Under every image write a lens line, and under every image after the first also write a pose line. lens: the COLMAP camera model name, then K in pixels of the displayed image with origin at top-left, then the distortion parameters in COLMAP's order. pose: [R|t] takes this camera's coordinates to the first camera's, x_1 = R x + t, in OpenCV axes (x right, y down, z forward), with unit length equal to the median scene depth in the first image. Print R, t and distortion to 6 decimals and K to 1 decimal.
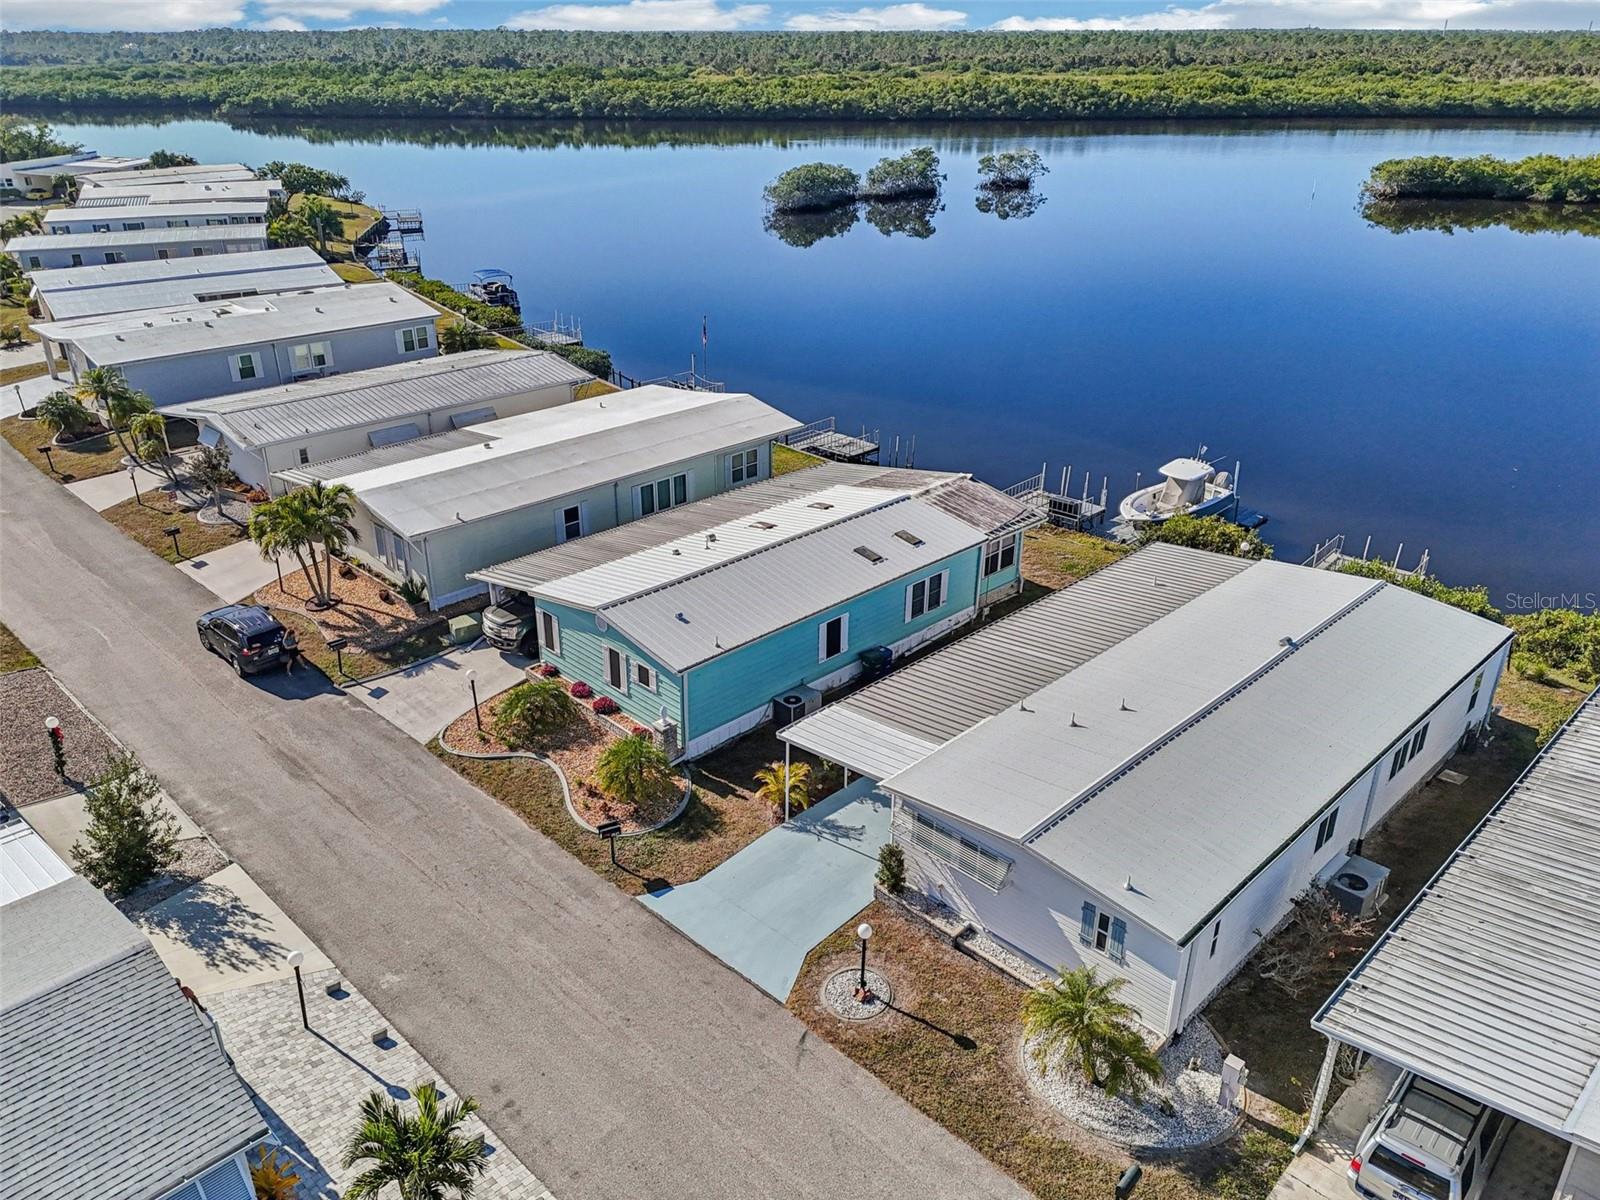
lens RADIAL K [[1196.2, 0, 773.4], [0, 1196.2, 645.1], [0, 0, 1]] dist [0.087023, -0.087606]
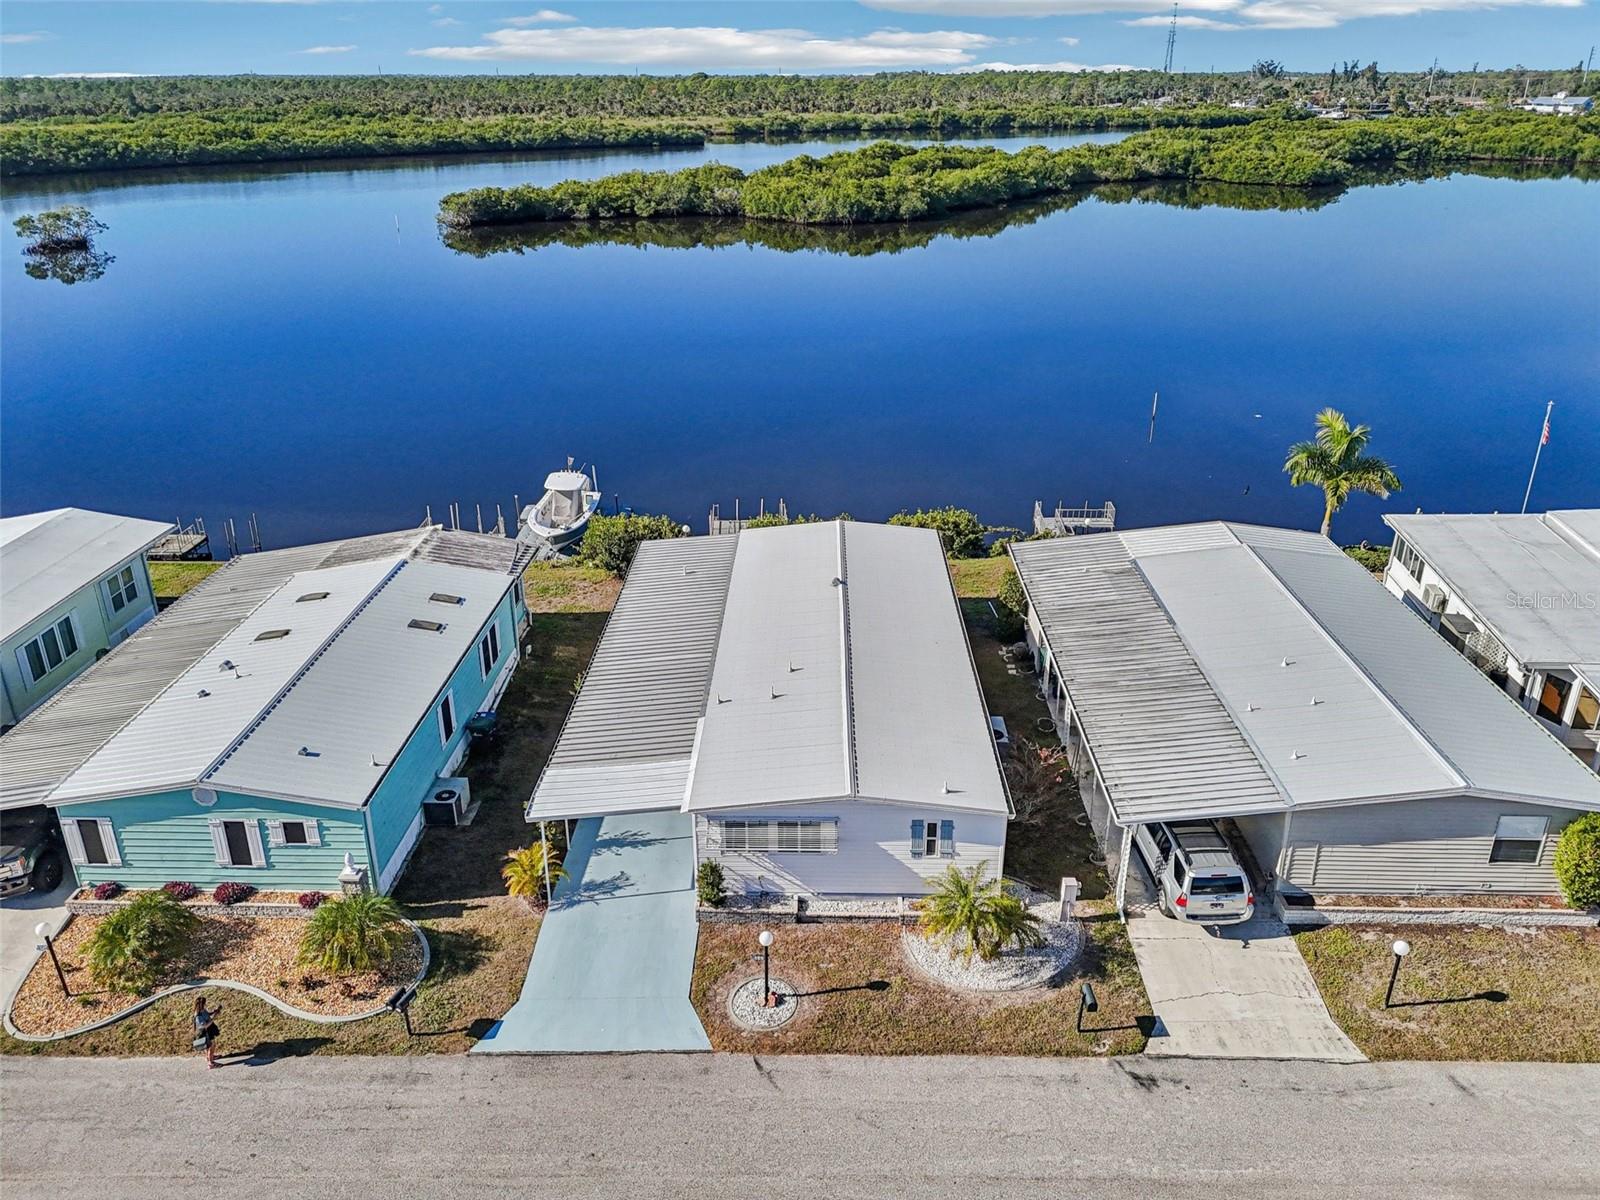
lens RADIAL K [[1196.2, 0, 806.4], [0, 1196.2, 639.3], [0, 0, 1]] dist [0.087023, -0.087606]
pose [[0.717182, -0.304472, 0.626855, -0.303606], [0.325520, 0.941709, 0.084975, -0.050052], [-0.616188, 0.143112, 0.774488, 0.099634]]
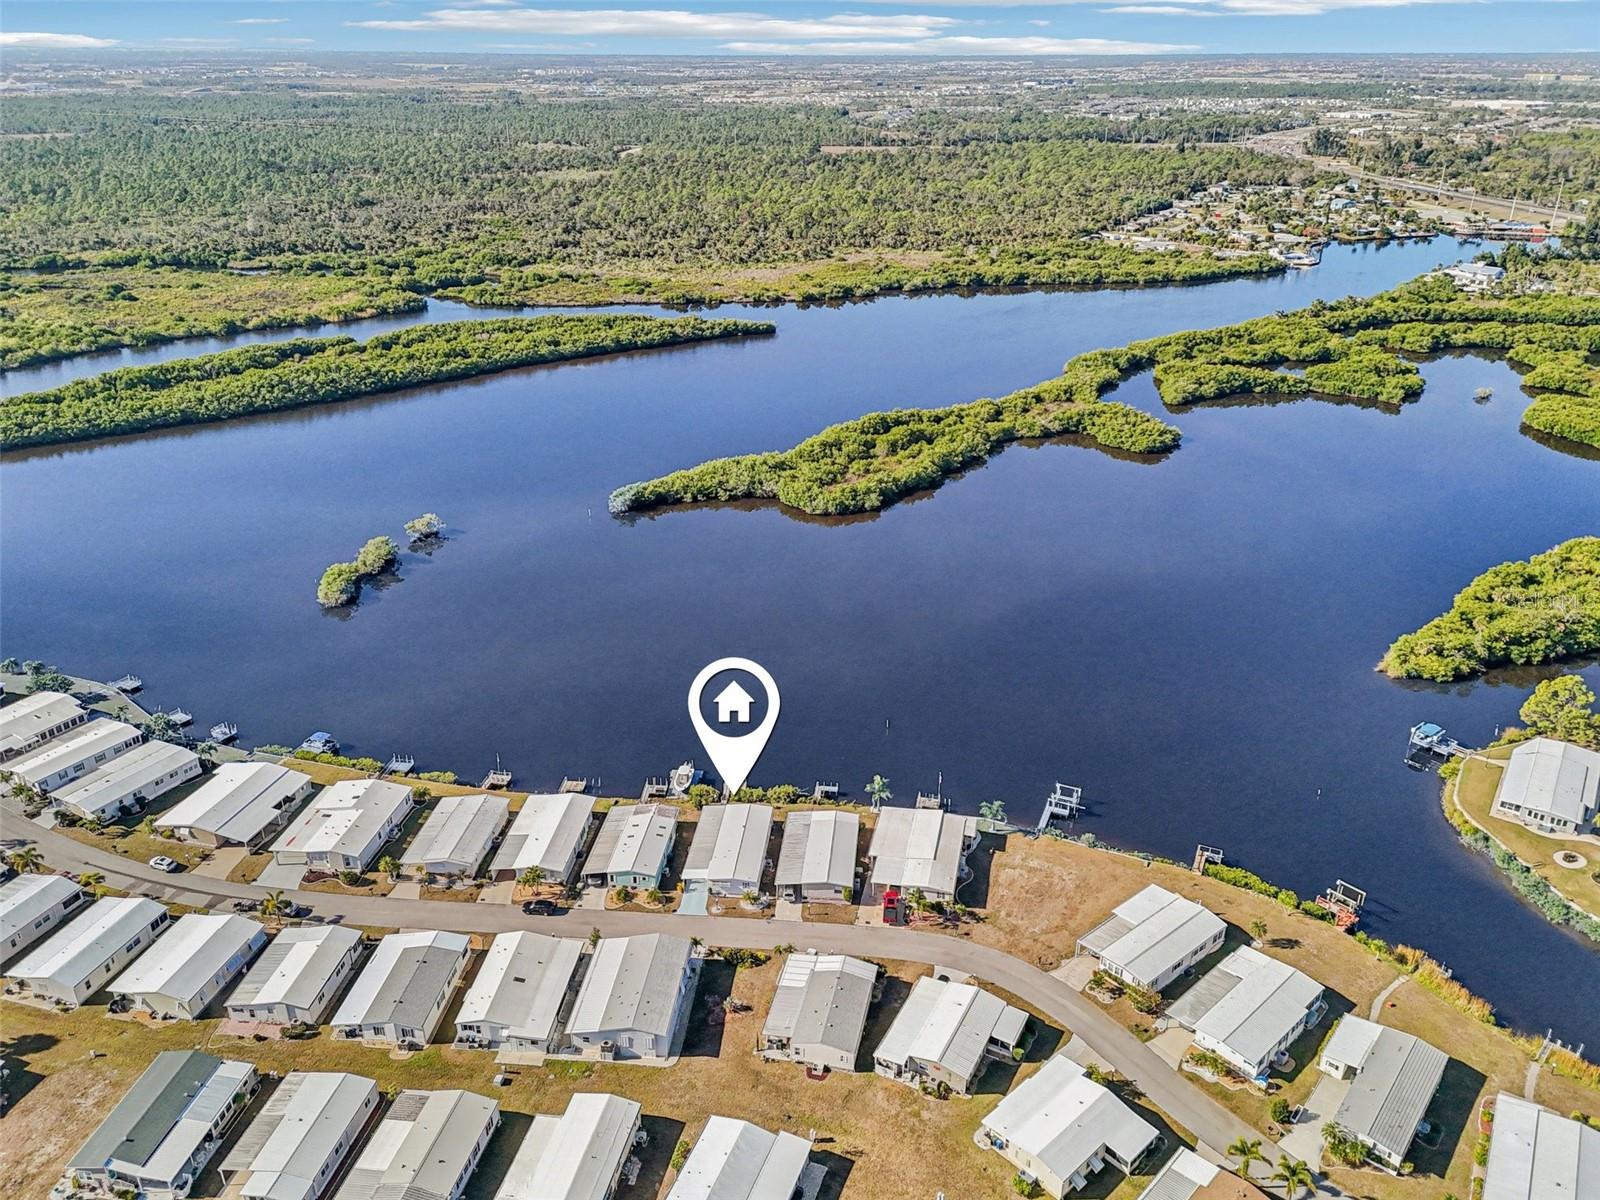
lens RADIAL K [[1196.2, 0, 799.4], [0, 1196.2, 628.5], [0, 0, 1]] dist [0.087023, -0.087606]
pose [[0.771914, -0.279150, 0.571160, -1.996335], [0.296148, 0.952895, 0.065481, -1.012871], [-0.562535, 0.118603, 0.818223, -3.314460]]
